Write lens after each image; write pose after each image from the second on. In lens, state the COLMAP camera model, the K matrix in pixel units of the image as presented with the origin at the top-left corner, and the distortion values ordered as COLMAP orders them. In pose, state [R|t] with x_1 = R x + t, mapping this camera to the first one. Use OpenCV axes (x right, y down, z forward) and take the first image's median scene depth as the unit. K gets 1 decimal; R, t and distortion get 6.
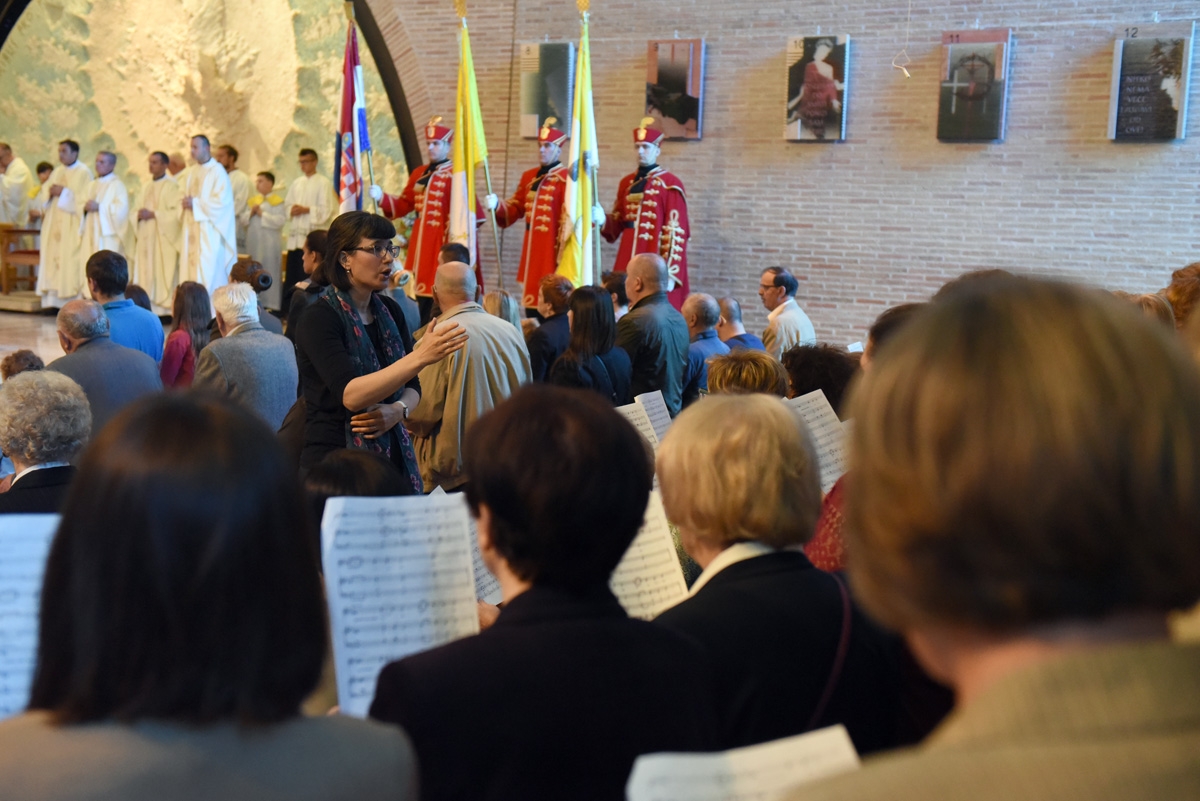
lens RADIAL K [[1566.7, 0, 601.4], [0, 1566.7, 401.3], [0, 0, 1]] dist [0.060907, 0.000000]
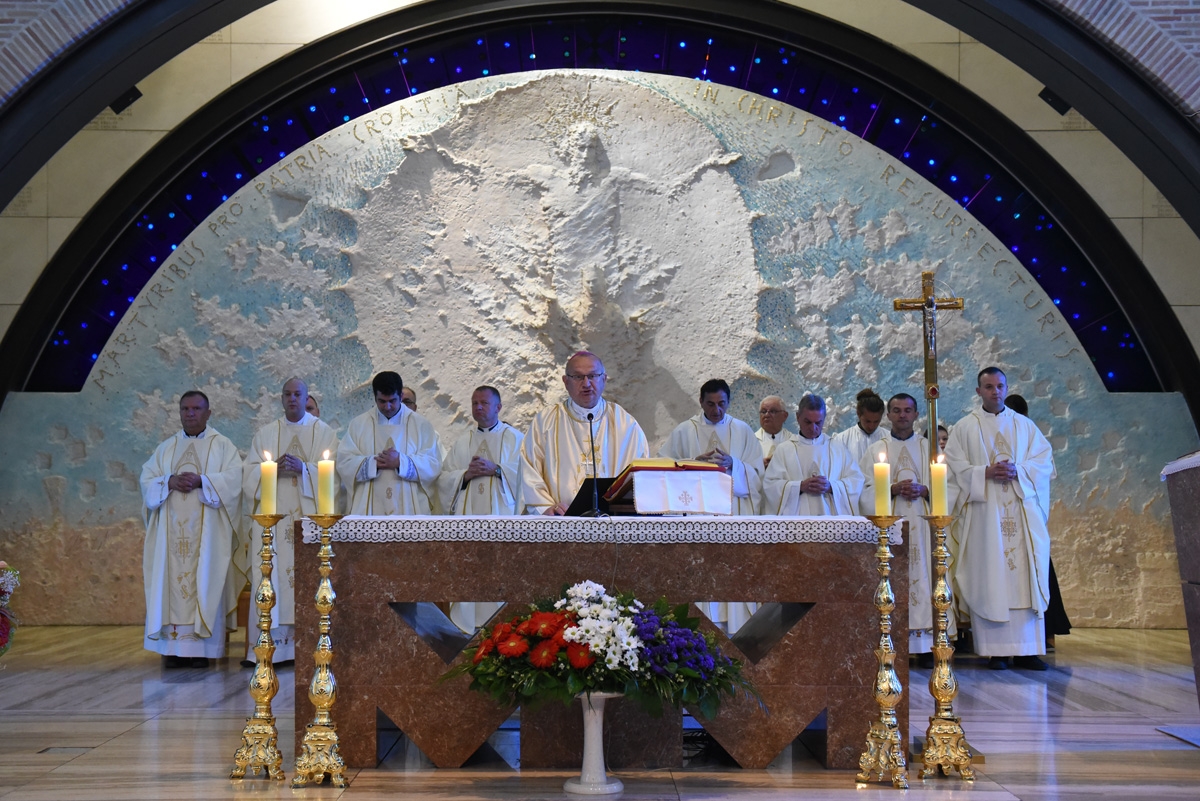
lens RADIAL K [[1455.6, 0, 599.1], [0, 1455.6, 399.7], [0, 0, 1]] dist [0.015445, 0.000000]
pose [[0.875068, -0.002718, 0.483992, -0.546111], [0.088913, 0.983869, -0.155232, -0.062099], [-0.475762, 0.178872, 0.861194, 0.446486]]
